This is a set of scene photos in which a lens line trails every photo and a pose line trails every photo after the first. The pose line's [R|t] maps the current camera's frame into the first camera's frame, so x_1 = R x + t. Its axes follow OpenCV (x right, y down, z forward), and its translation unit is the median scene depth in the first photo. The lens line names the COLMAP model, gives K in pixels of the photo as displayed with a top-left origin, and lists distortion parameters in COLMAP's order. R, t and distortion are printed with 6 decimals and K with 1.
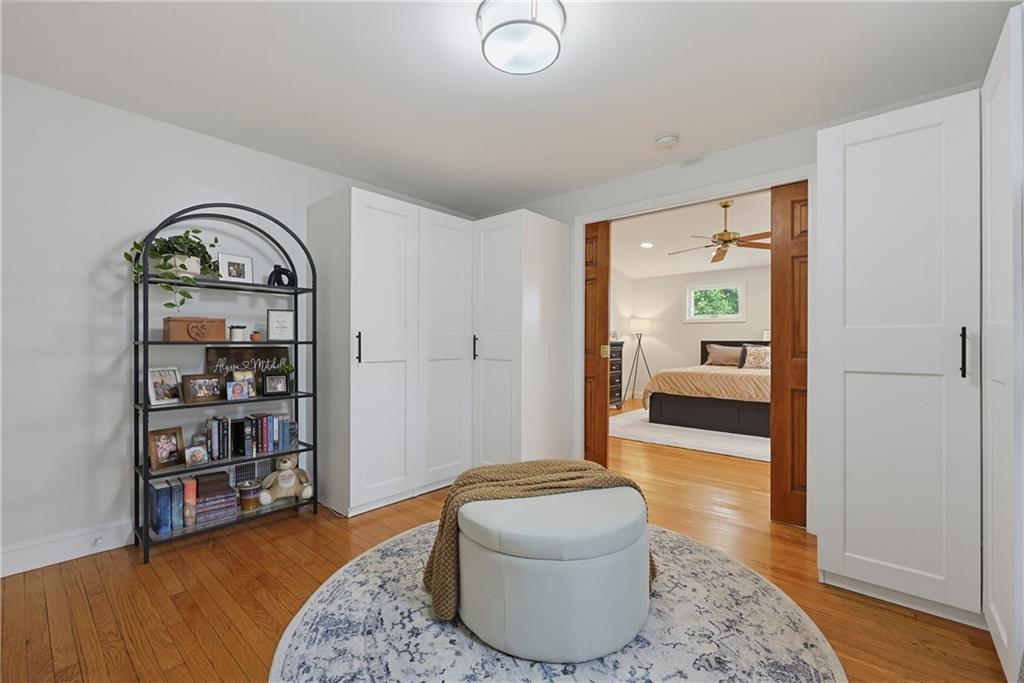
lens RADIAL K [[435.0, 0, 510.5], [0, 435.0, 348.8], [0, 0, 1]] dist [-0.000333, -0.000066]
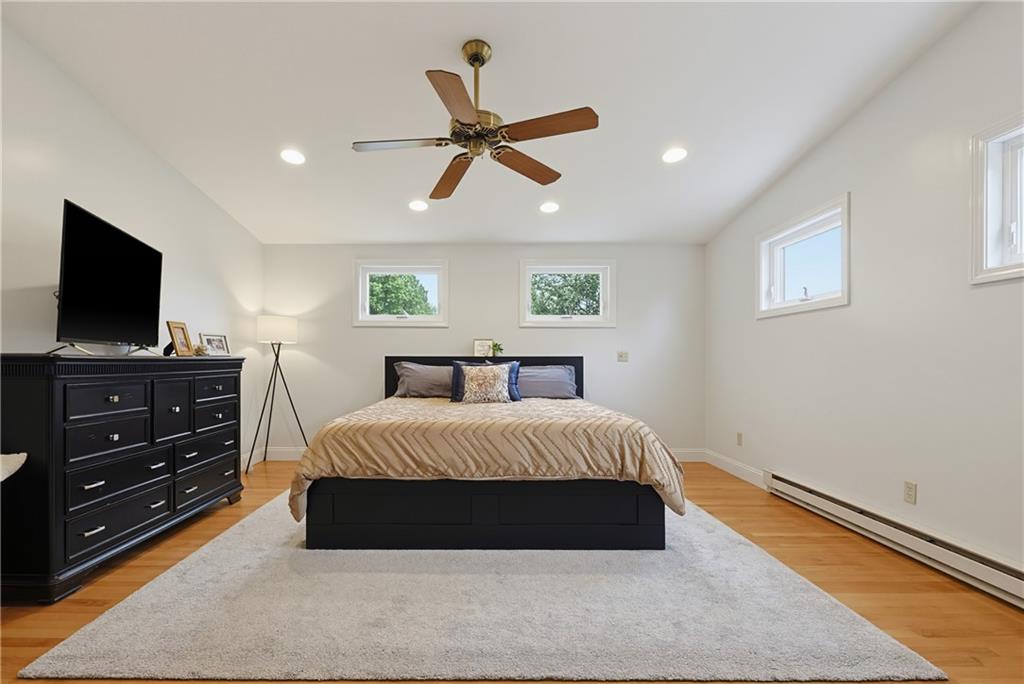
lens RADIAL K [[504.1, 0, 508.9], [0, 504.1, 359.7], [0, 0, 1]] dist [-0.001533, -0.000142]
pose [[0.748004, -0.002626, 0.663689, 0.115248], [0.011338, 0.999897, -0.008822, -0.006303], [-0.663597, 0.014124, 0.747957, 0.405937]]
